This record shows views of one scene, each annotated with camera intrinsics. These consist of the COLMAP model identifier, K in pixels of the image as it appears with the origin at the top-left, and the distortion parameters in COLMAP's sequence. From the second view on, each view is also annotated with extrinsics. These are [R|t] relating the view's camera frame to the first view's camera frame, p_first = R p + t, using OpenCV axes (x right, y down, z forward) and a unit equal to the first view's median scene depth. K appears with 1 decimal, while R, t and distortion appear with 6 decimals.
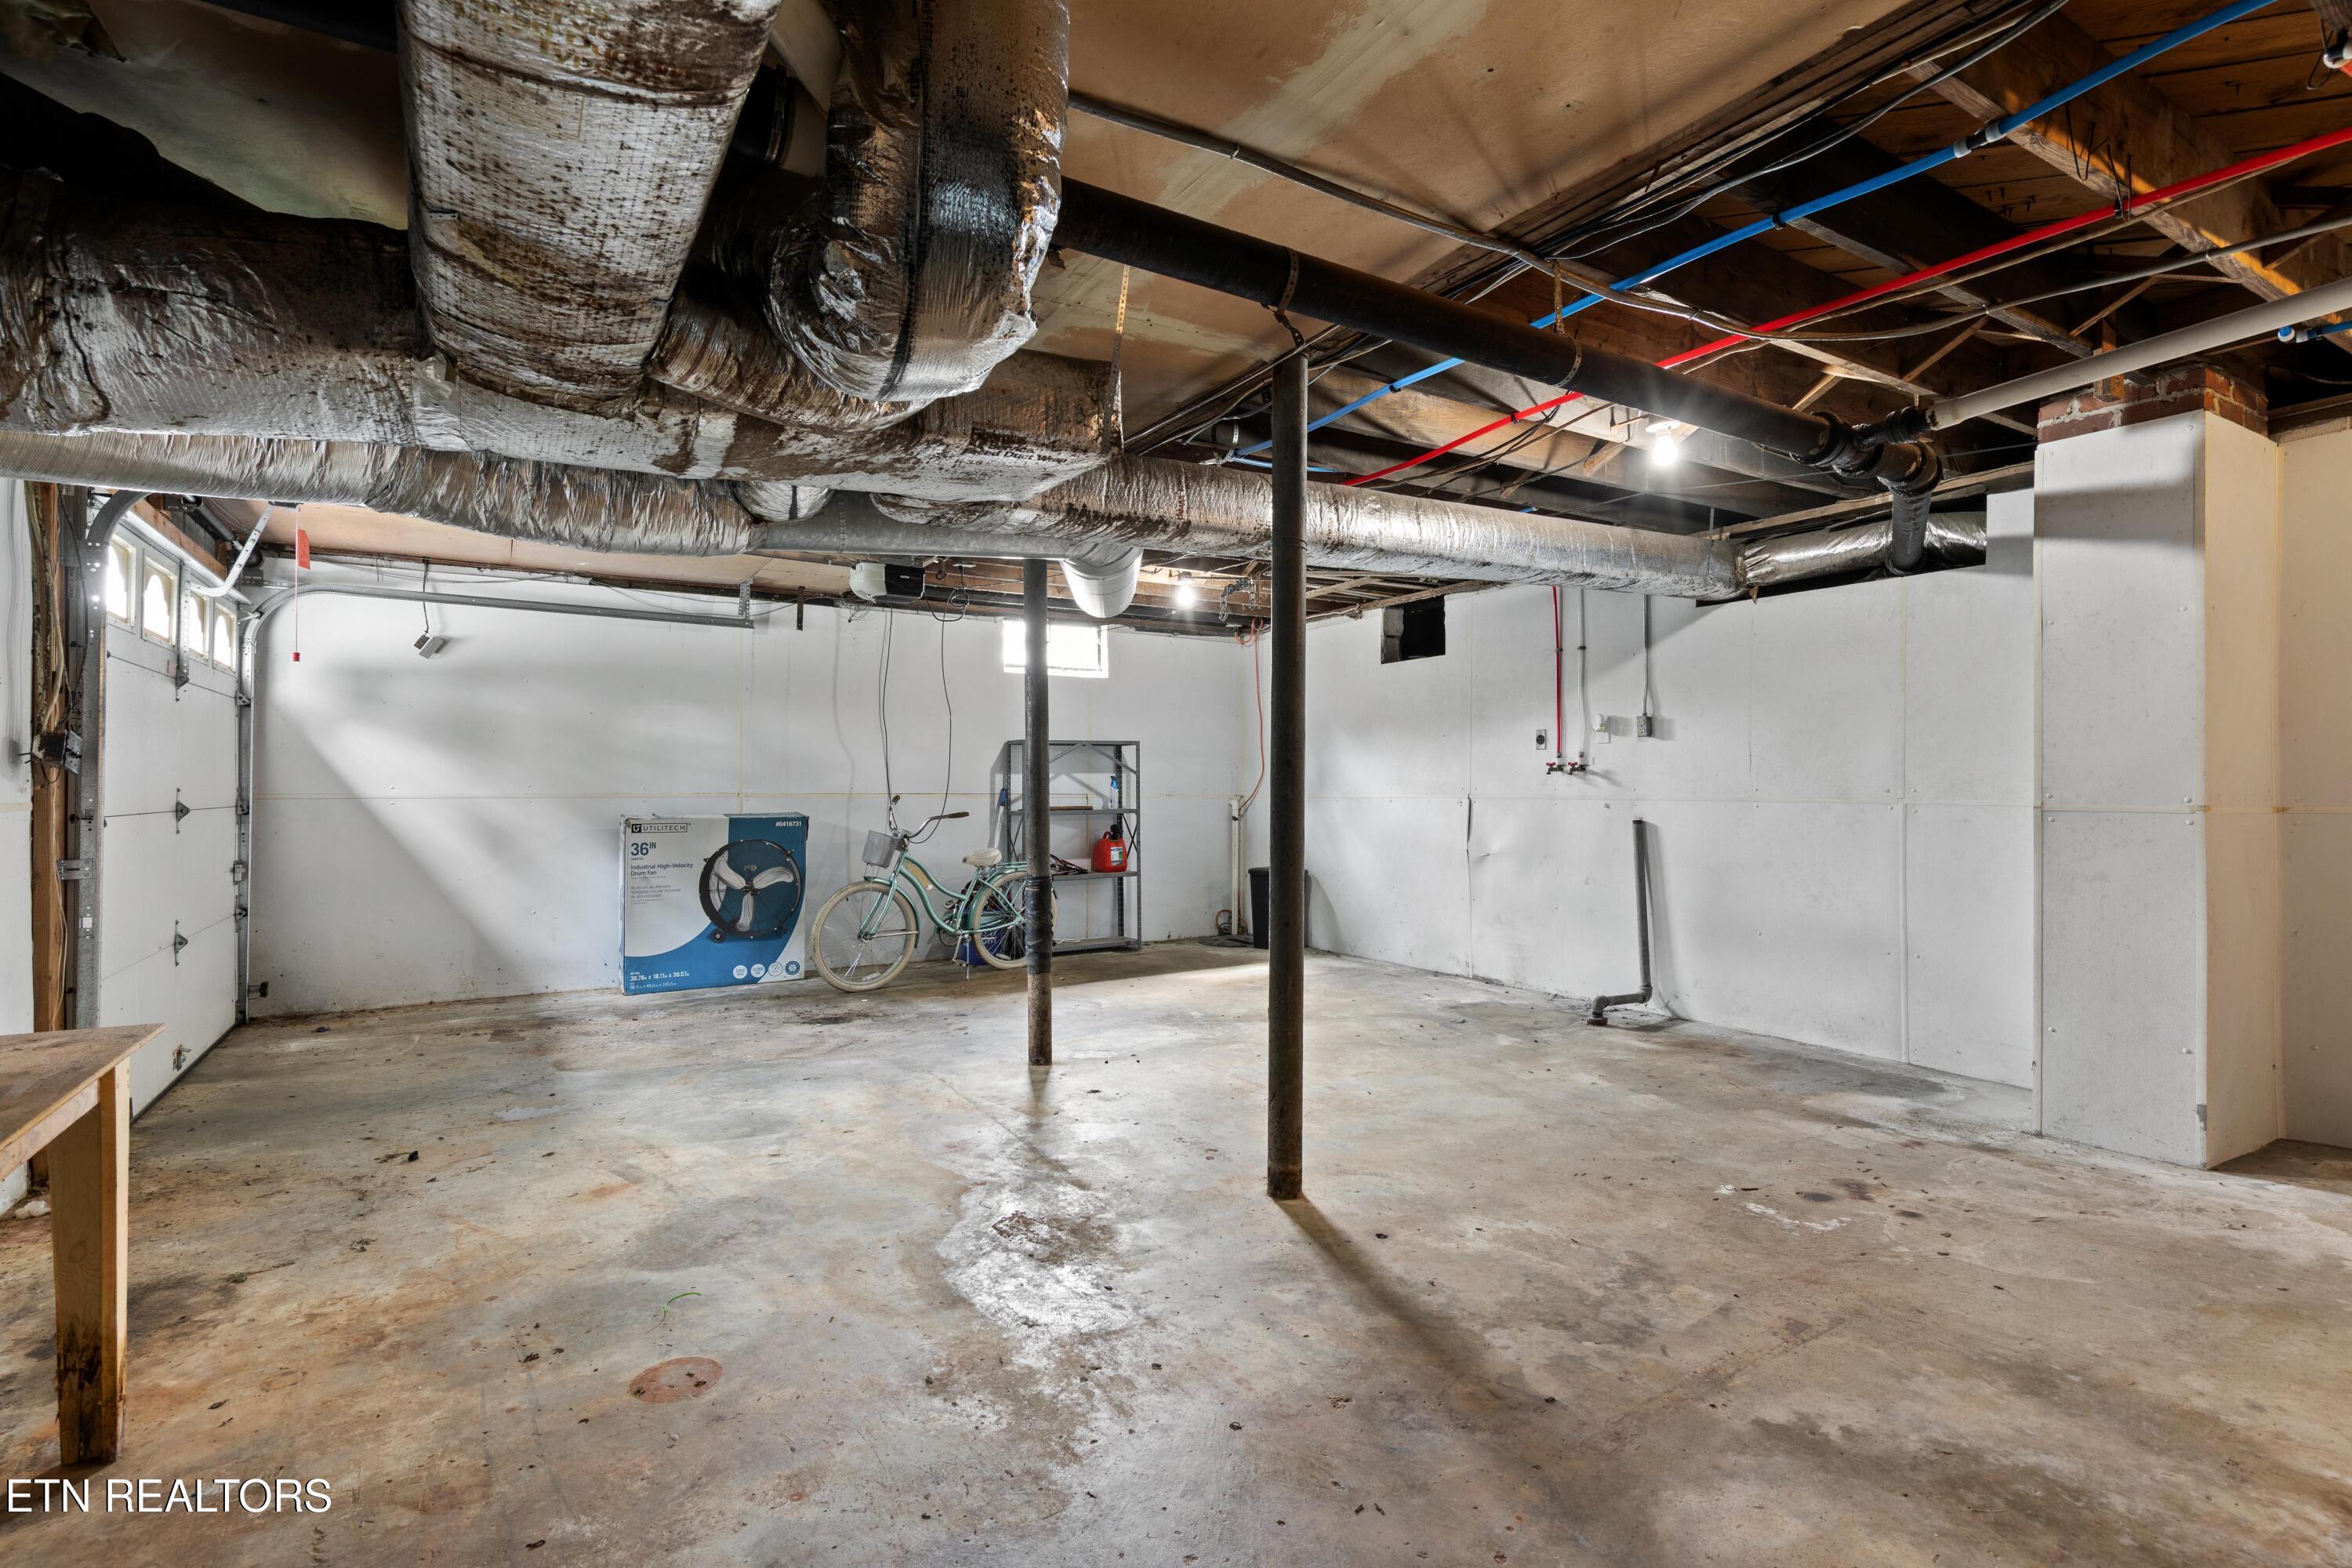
lens RADIAL K [[1108.4, 0, 1173.5], [0, 1108.4, 792.8], [0, 0, 1]] dist [0.003951, 0.000366]
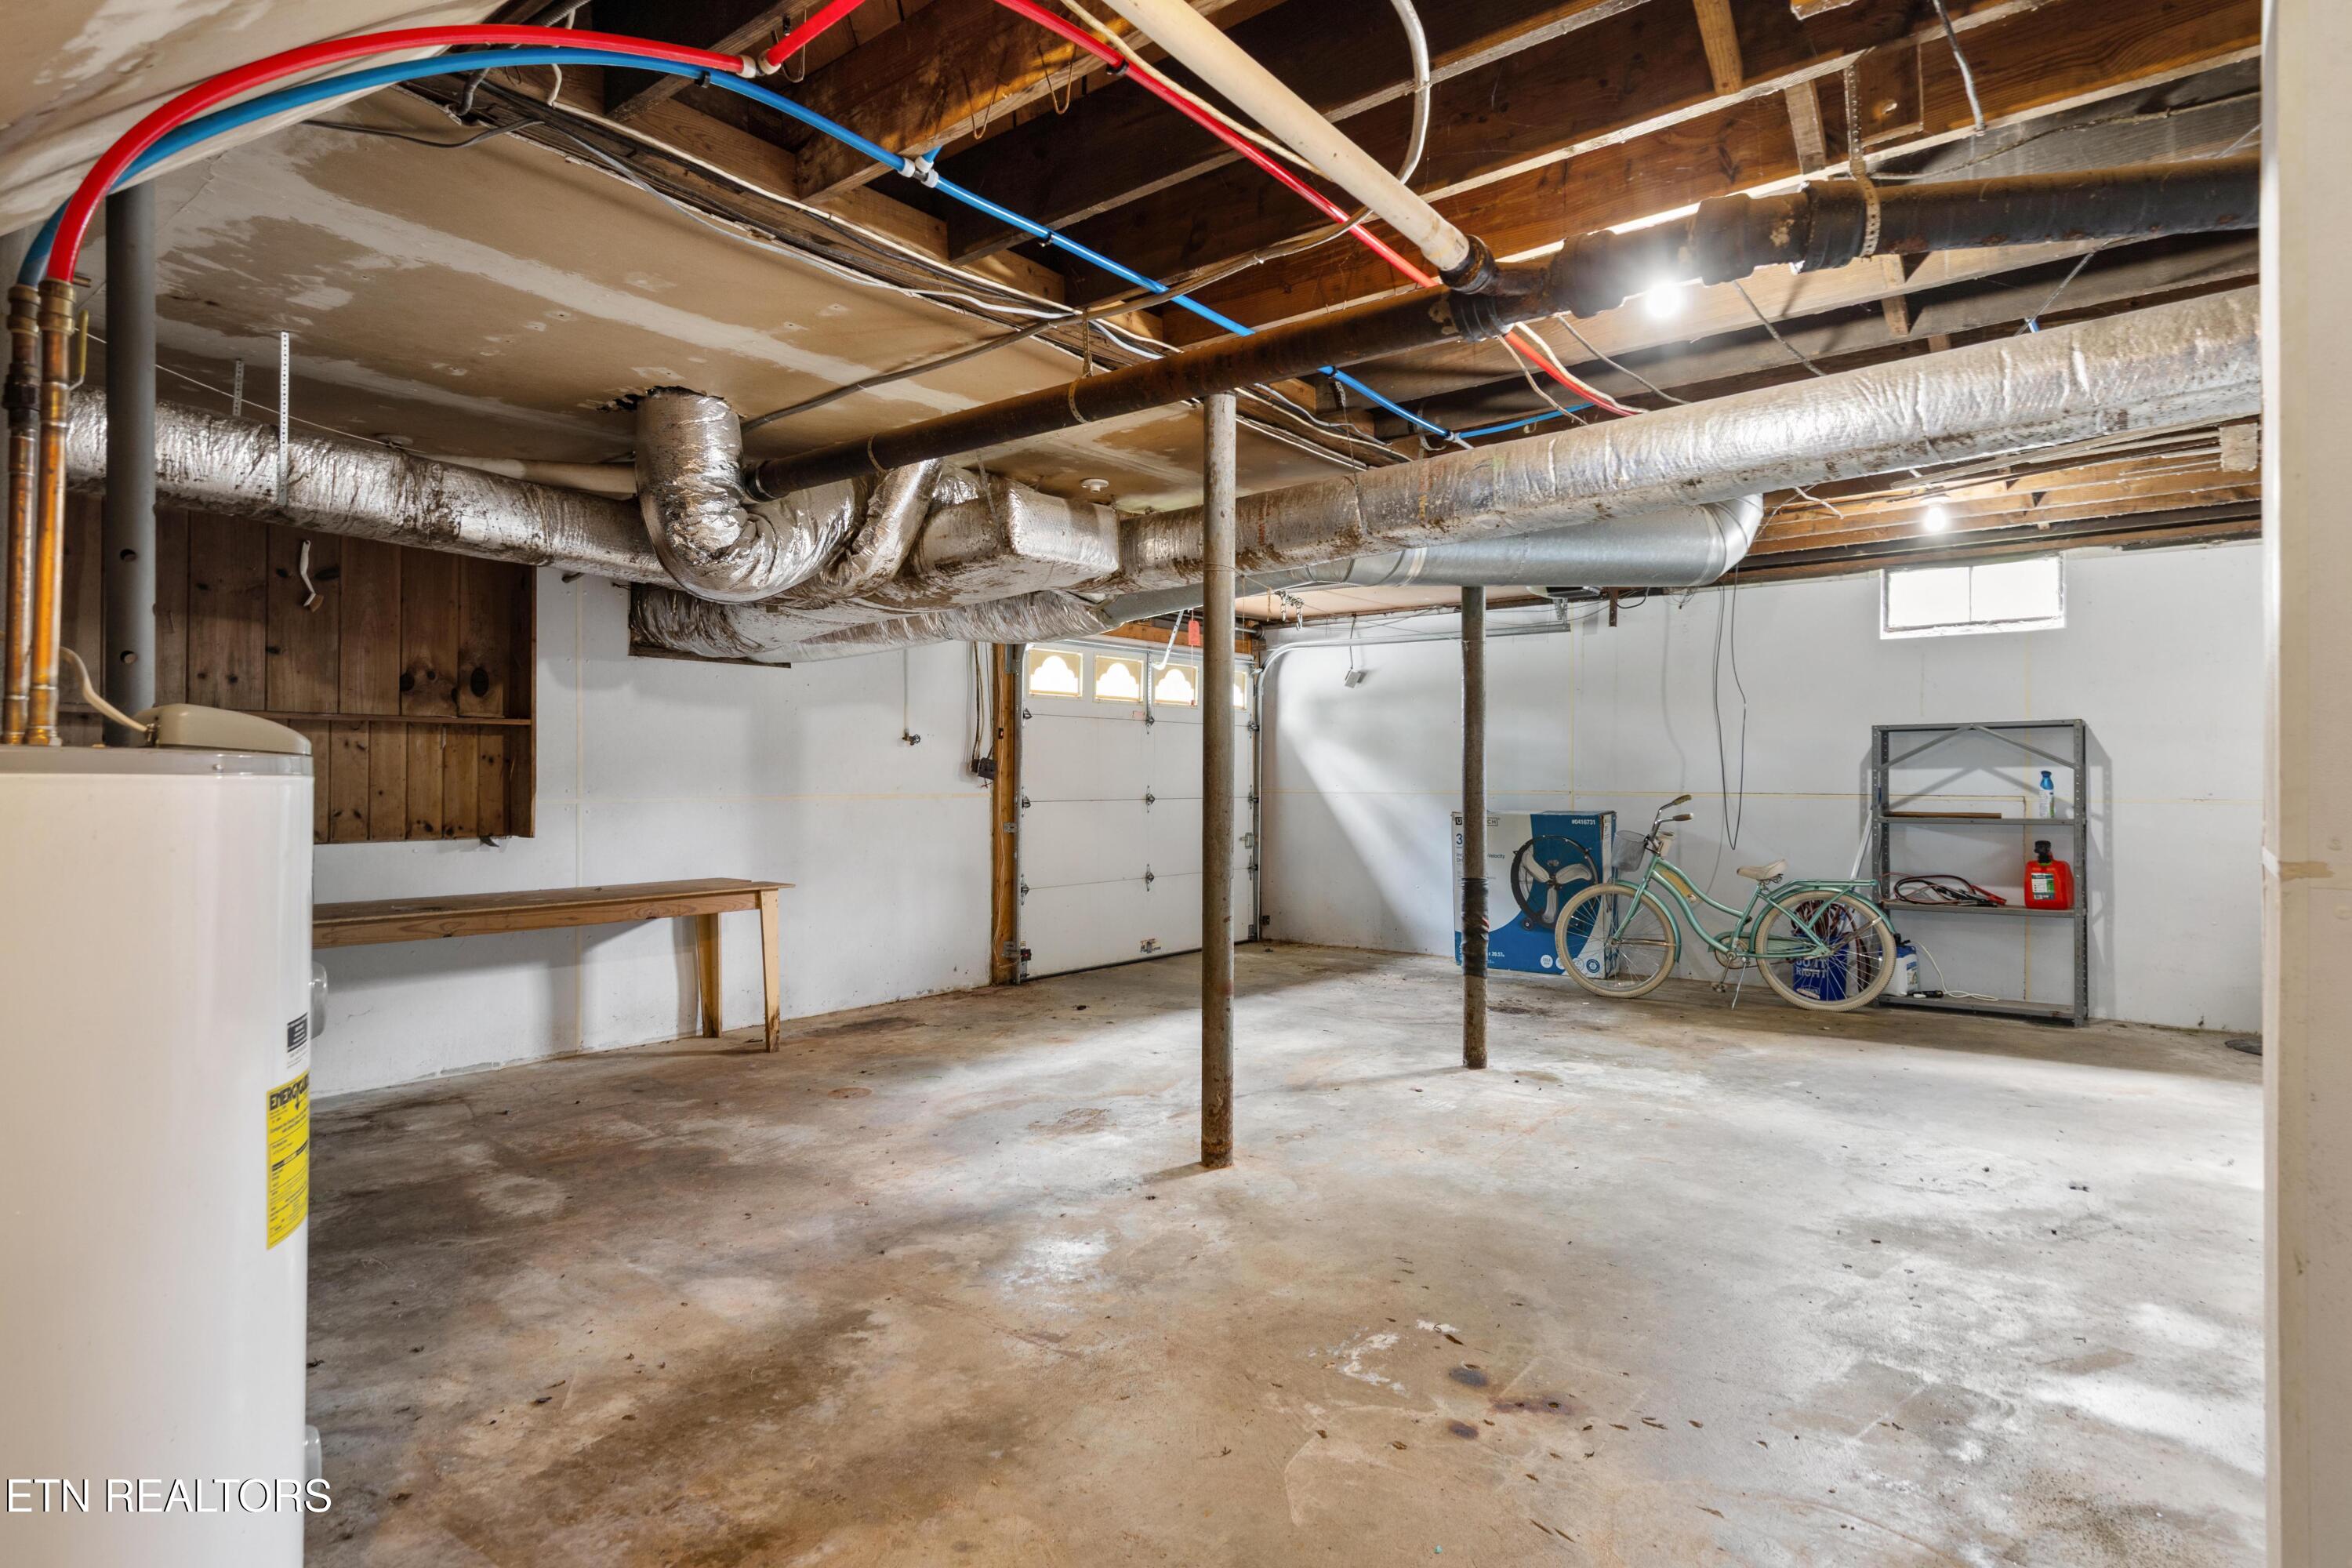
lens RADIAL K [[1254.5, 0, 1174.1], [0, 1254.5, 774.6], [0, 0, 1]] dist [0.004353, 0.000412]
pose [[0.339926, -0.004198, -0.940443, 1.253775], [-0.004435, 0.999972, -0.006067, -0.013715], [0.940442, 0.006233, 0.339898, 0.541712]]
